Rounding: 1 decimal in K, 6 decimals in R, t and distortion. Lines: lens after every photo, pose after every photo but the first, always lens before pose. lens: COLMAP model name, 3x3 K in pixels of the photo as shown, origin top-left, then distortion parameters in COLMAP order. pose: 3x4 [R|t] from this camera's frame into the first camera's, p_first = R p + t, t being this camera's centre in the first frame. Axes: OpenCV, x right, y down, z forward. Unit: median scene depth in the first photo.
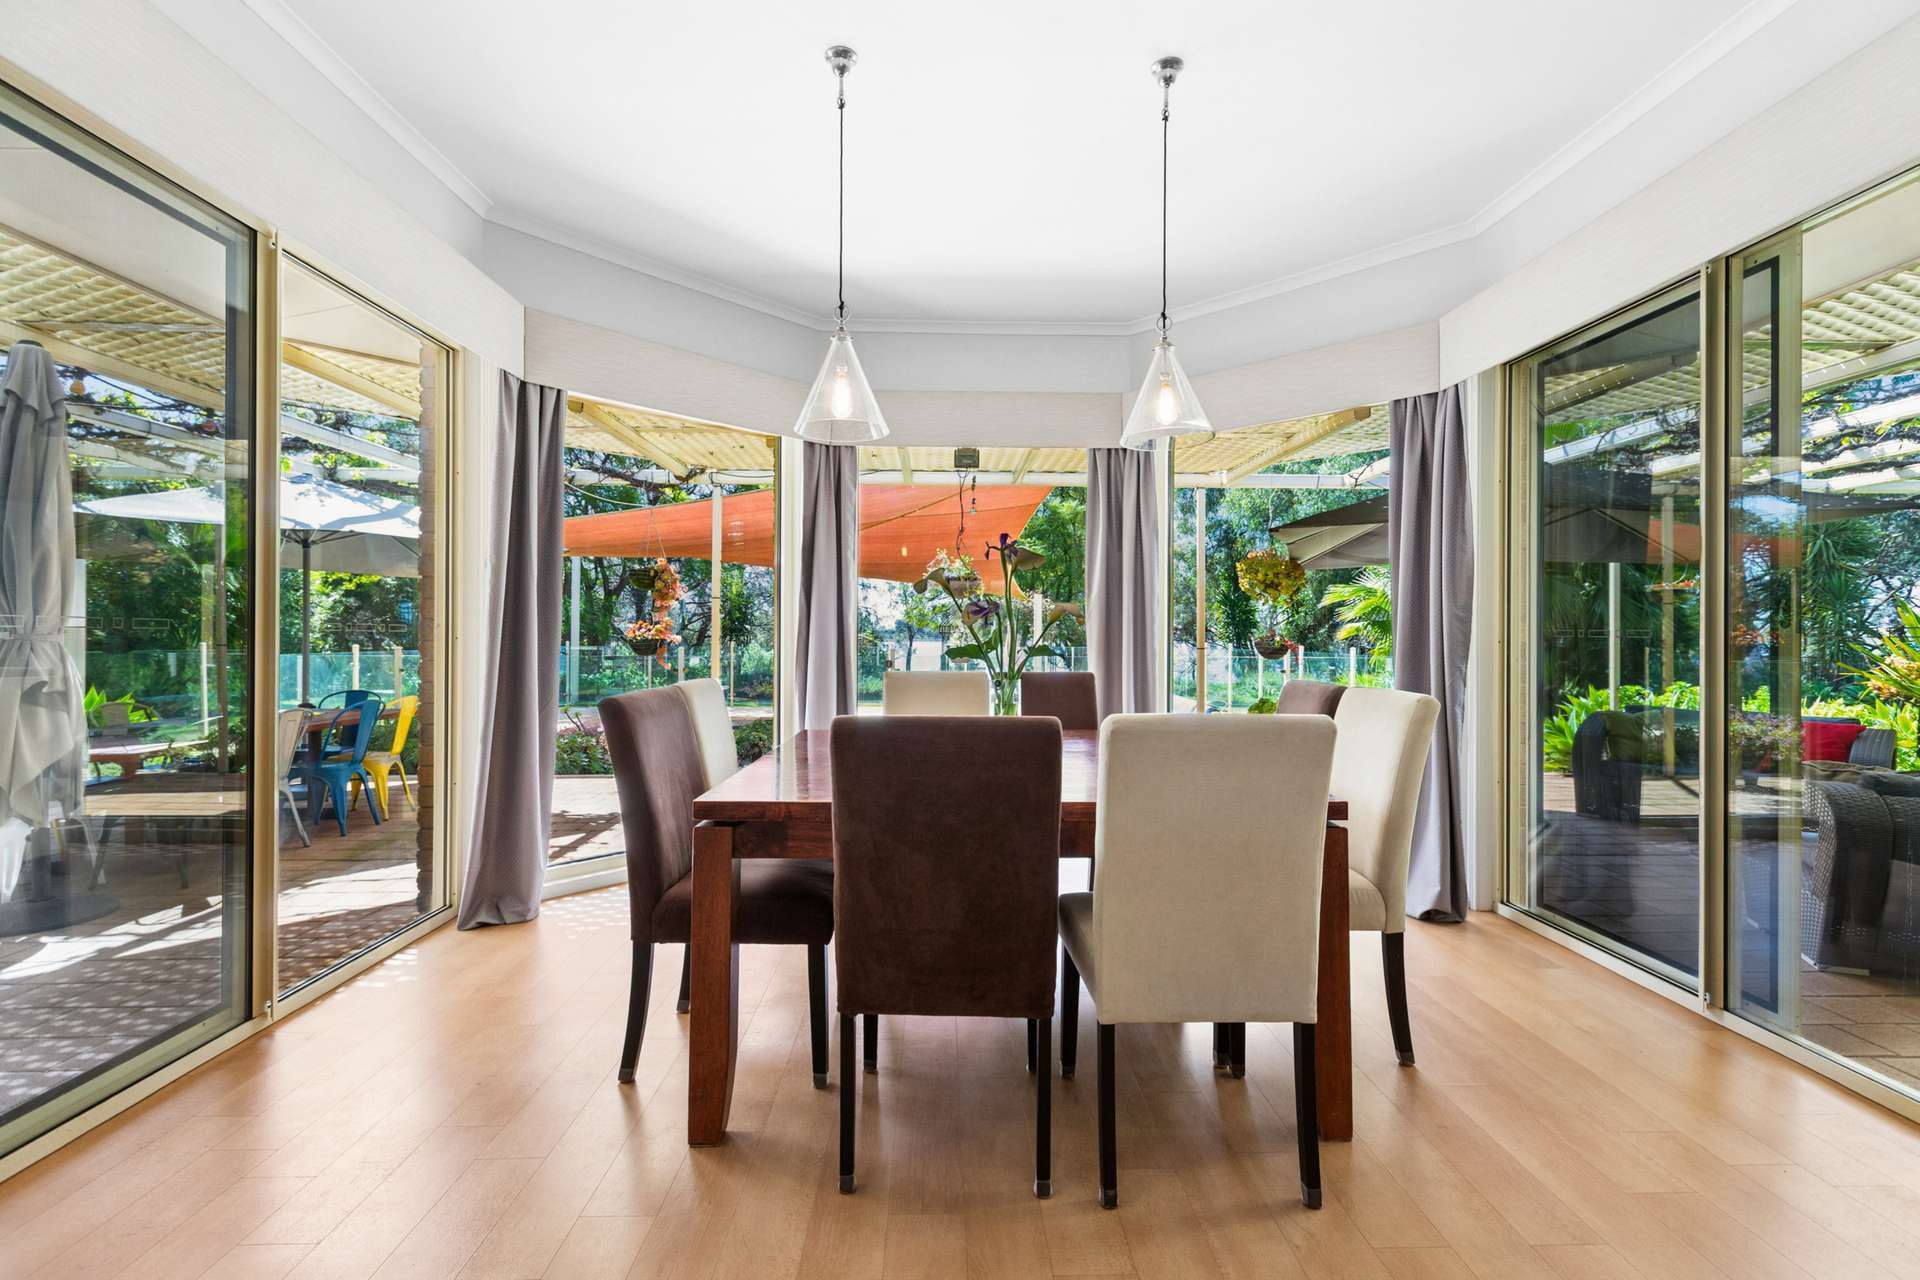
lens RADIAL K [[854.1, 0, 962.4], [0, 854.1, 634.7], [0, 0, 1]] dist [0.003766, -0.001050]
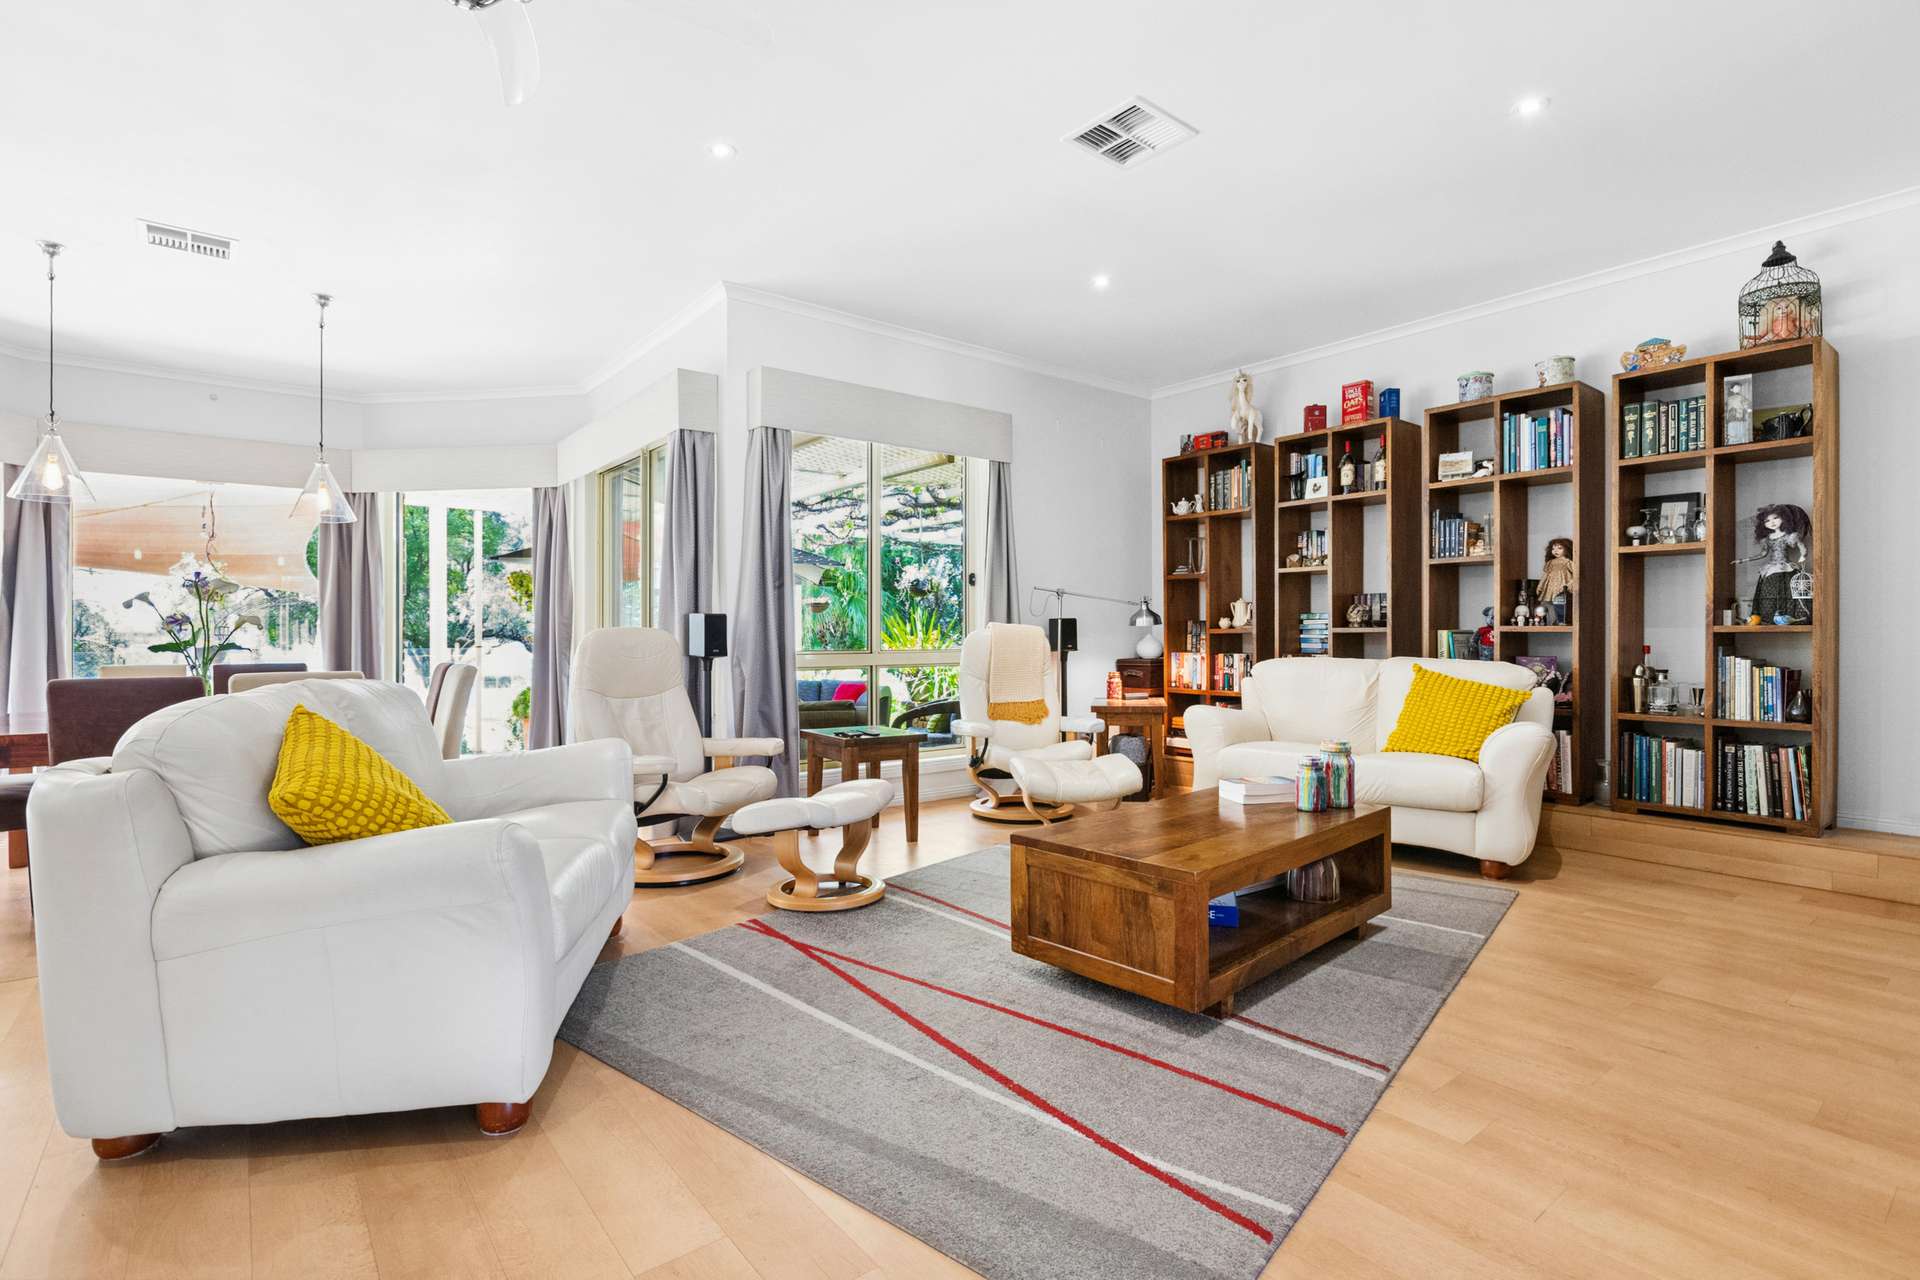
lens RADIAL K [[911.9, 0, 958.7], [0, 911.9, 627.4], [0, 0, 1]] dist [-0.003644, 0.000554]
pose [[0.802520, -0.000585, 0.596624, 0.150367], [0.004260, 0.999980, -0.004750, -0.001989], [-0.596609, 0.006354, 0.802507, -1.004917]]
